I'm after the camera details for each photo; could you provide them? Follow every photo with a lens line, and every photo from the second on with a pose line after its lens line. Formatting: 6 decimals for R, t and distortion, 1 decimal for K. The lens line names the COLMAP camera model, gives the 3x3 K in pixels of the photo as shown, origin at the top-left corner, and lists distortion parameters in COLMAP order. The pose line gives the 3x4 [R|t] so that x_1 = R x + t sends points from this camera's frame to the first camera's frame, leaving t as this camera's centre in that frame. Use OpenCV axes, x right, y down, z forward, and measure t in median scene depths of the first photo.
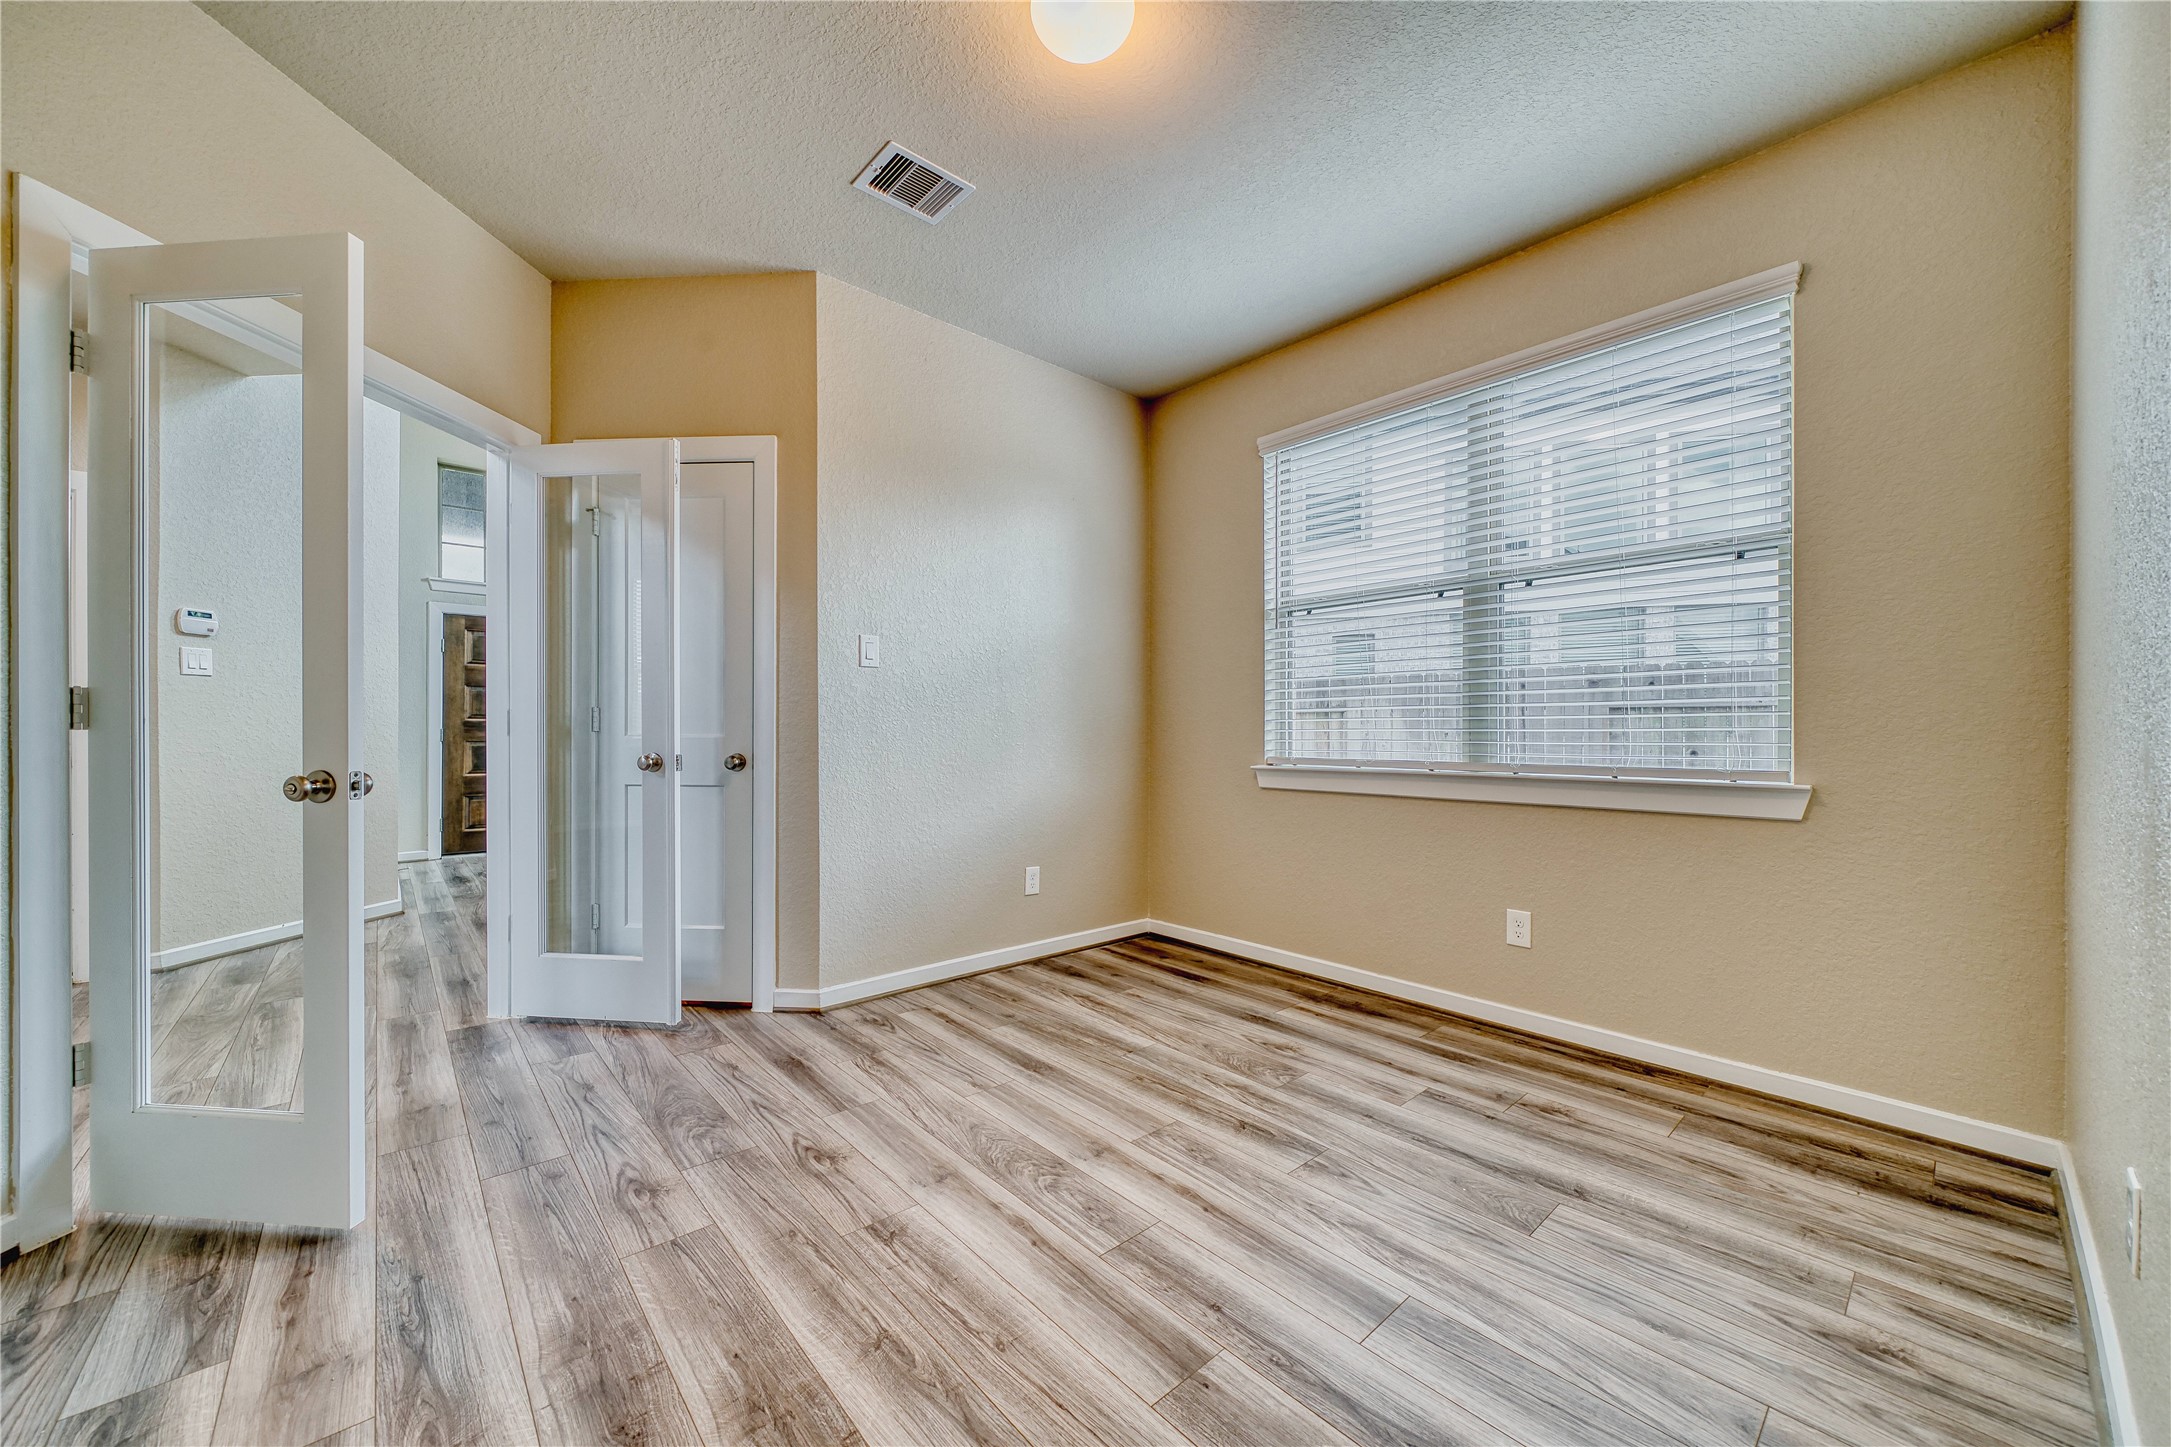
lens RADIAL K [[819.2, 0, 1098.8], [0, 819.2, 726.8], [0, 0, 1]] dist [-0.007636, 0.000437]
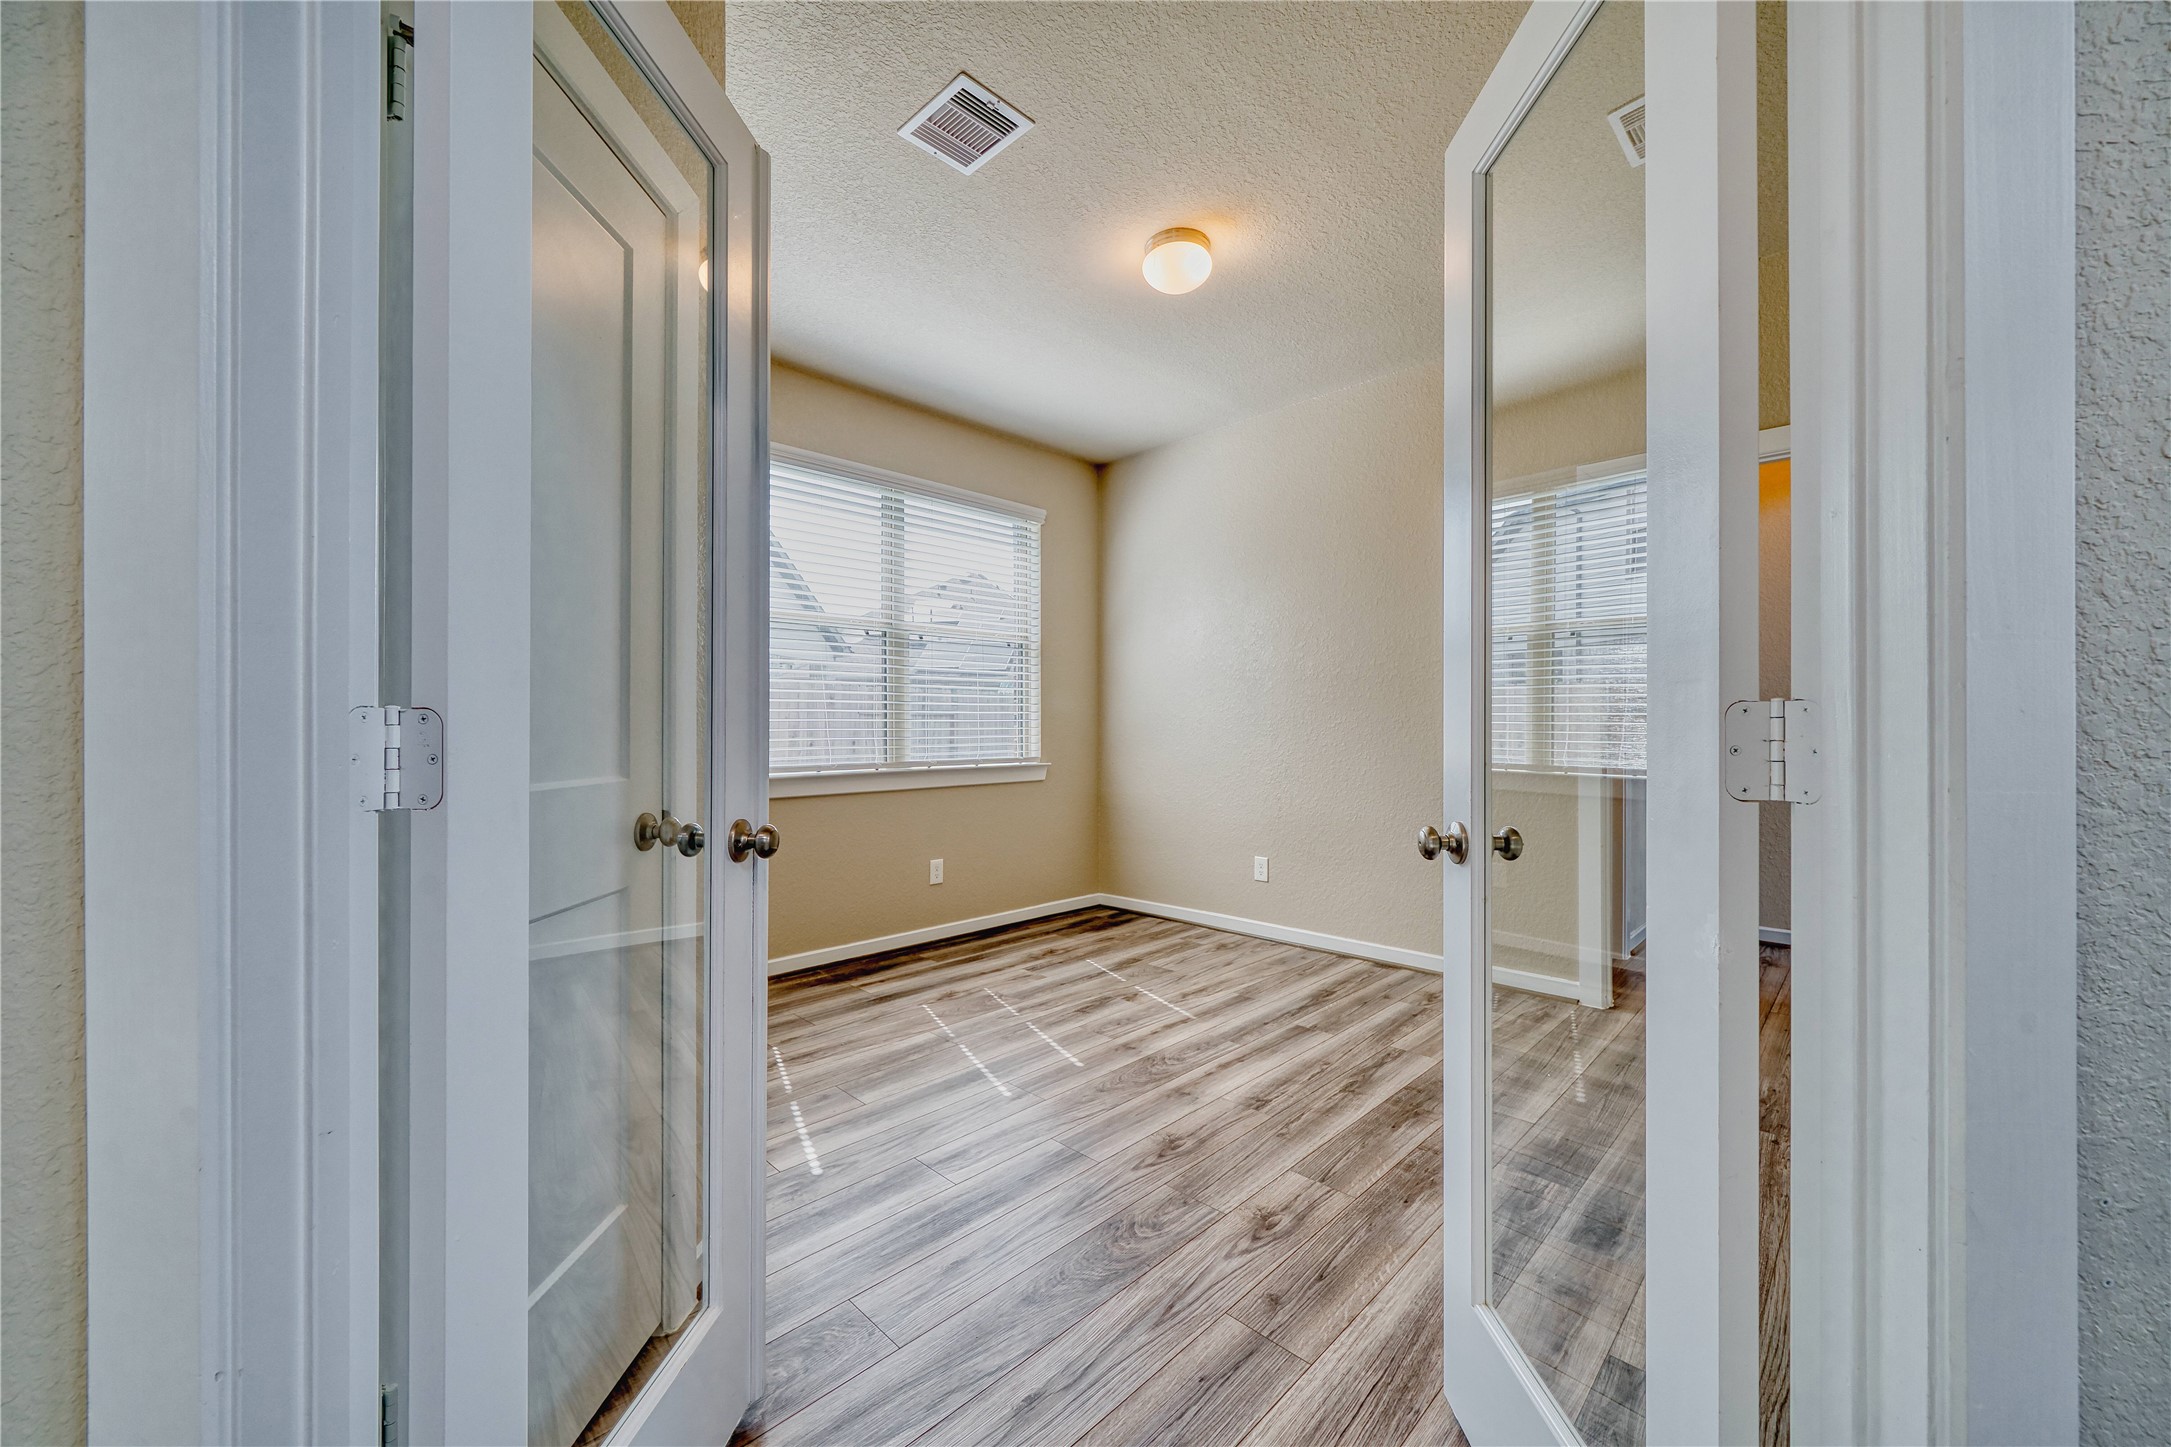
lens RADIAL K [[819.2, 0, 1085.6], [0, 819.2, 711.8], [0, 0, 1]] dist [-0.007636, 0.000437]
pose [[-0.065428, 0.015072, 0.997743, -1.307381], [-0.004957, 0.999869, -0.015429, -0.029708], [-0.997845, -0.005955, -0.065345, 1.093329]]
